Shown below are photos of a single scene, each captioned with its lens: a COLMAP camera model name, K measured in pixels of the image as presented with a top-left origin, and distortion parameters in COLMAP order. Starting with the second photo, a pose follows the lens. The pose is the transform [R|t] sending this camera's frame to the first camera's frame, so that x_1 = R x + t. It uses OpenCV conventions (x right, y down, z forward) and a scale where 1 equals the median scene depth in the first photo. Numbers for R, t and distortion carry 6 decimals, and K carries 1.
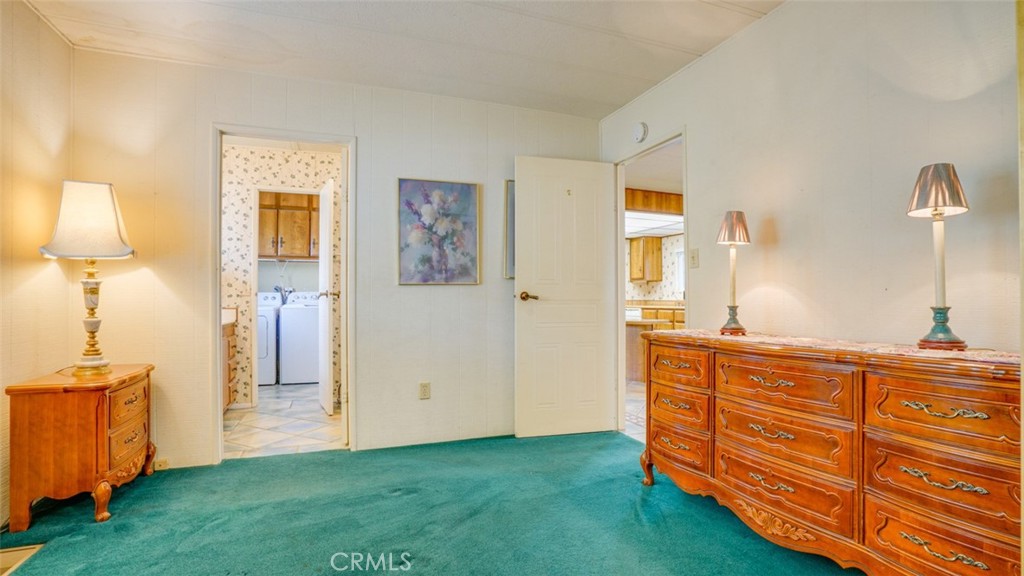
lens RADIAL K [[475.1, 0, 503.6], [0, 475.1, 292.0], [0, 0, 1]] dist [-0.057982, 0.019903]
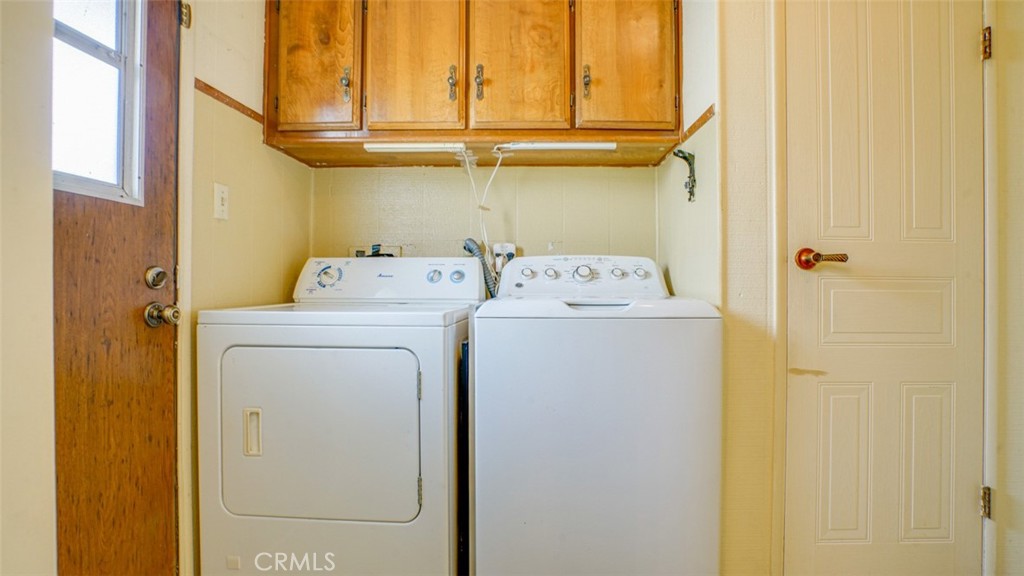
lens RADIAL K [[475.1, 0, 558.9], [0, 475.1, 277.0], [0, 0, 1]] dist [-0.057982, 0.019903]
pose [[0.948287, -0.001578, -0.317411, -0.338165], [0.003889, 0.999970, 0.006649, 0.012331], [0.317391, -0.007539, 0.948265, 0.745664]]
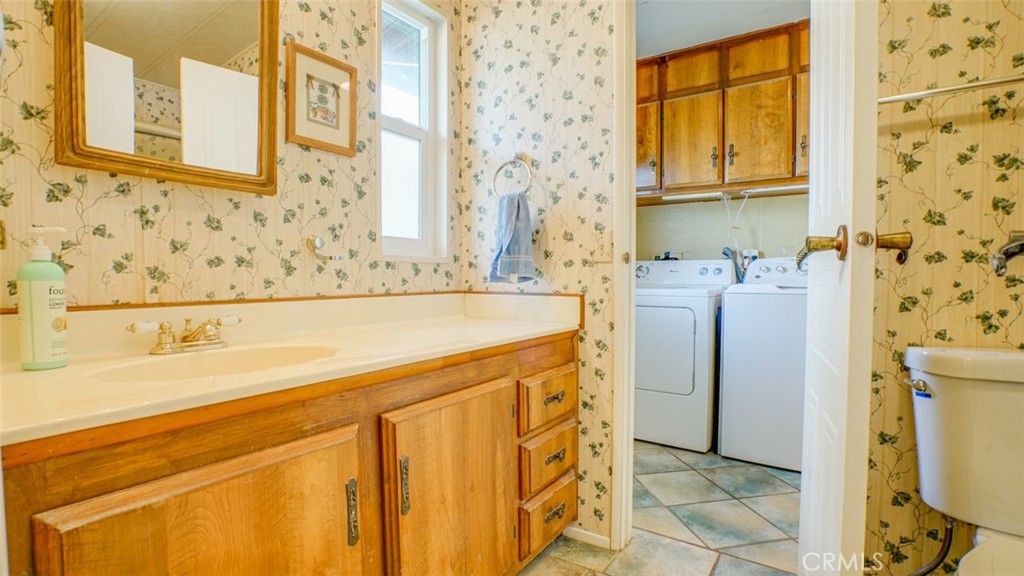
lens RADIAL K [[475.1, 0, 518.4], [0, 475.1, 294.6], [0, 0, 1]] dist [-0.057982, 0.019903]
pose [[0.581055, 0.032531, -0.813214, -0.206673], [0.013226, 0.998691, 0.049401, 0.010801], [0.813757, -0.039460, 0.579864, 0.541640]]
